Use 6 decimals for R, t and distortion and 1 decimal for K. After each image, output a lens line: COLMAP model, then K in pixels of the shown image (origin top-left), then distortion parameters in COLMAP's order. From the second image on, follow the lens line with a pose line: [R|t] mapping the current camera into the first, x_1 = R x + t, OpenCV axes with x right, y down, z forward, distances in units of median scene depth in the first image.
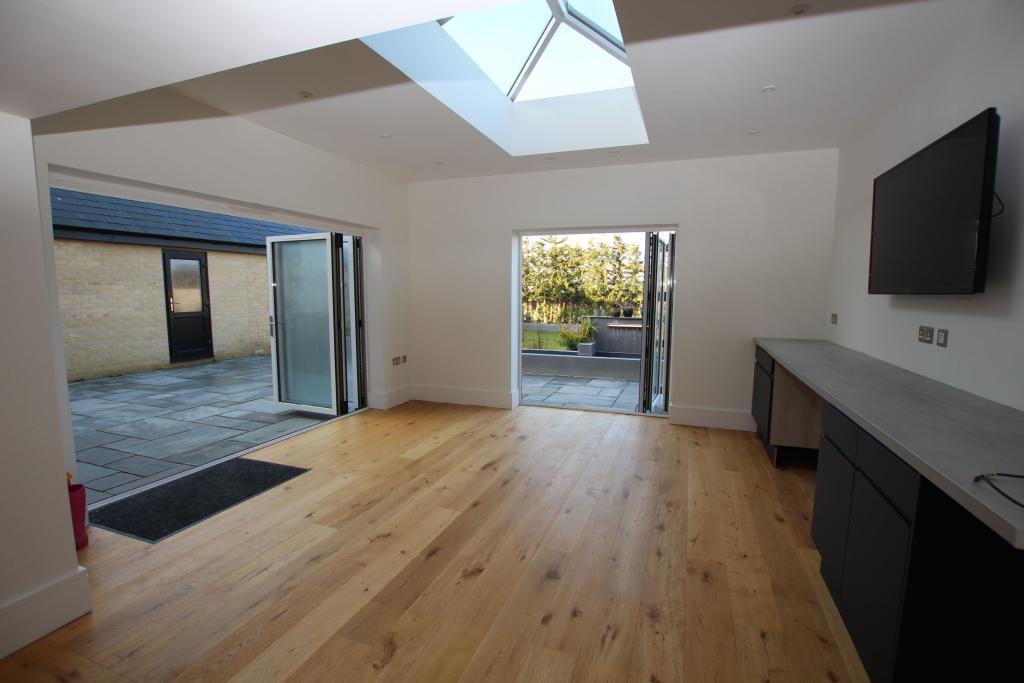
lens RADIAL K [[476.3, 0, 516.5], [0, 476.3, 344.6], [0, 0, 1]] dist [-0.028436, 0.000279]
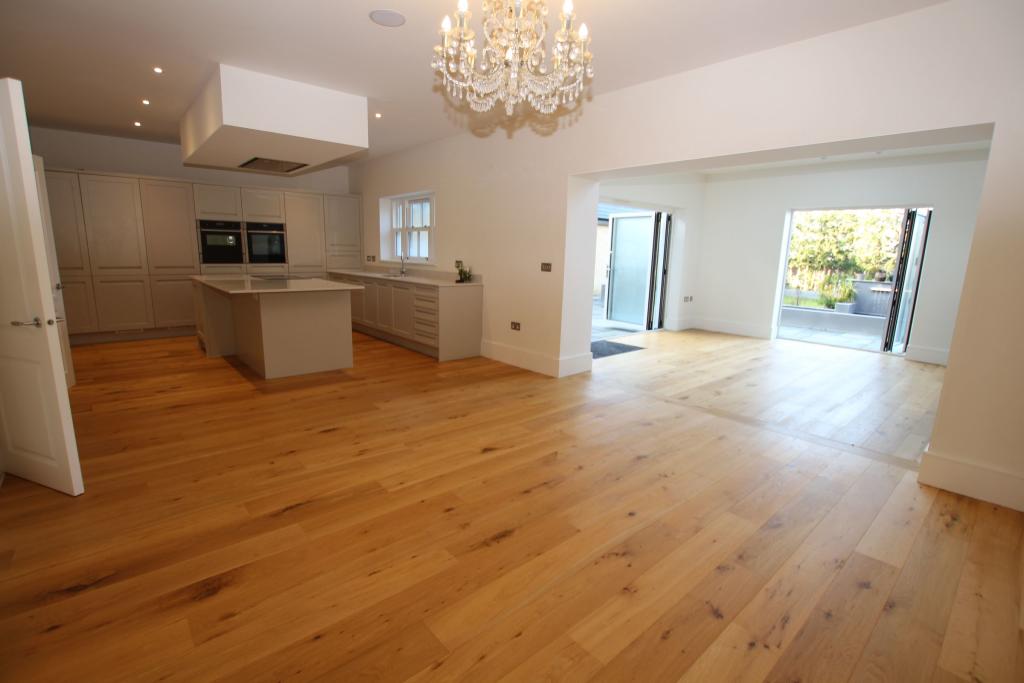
lens RADIAL K [[476.3, 0, 516.5], [0, 476.3, 344.6], [0, 0, 1]] dist [-0.028436, 0.000279]
pose [[0.882300, 0.109881, -0.457682, -0.009583], [-0.075420, 0.992809, 0.092964, 0.024829], [0.464605, -0.047504, 0.884243, -0.174791]]
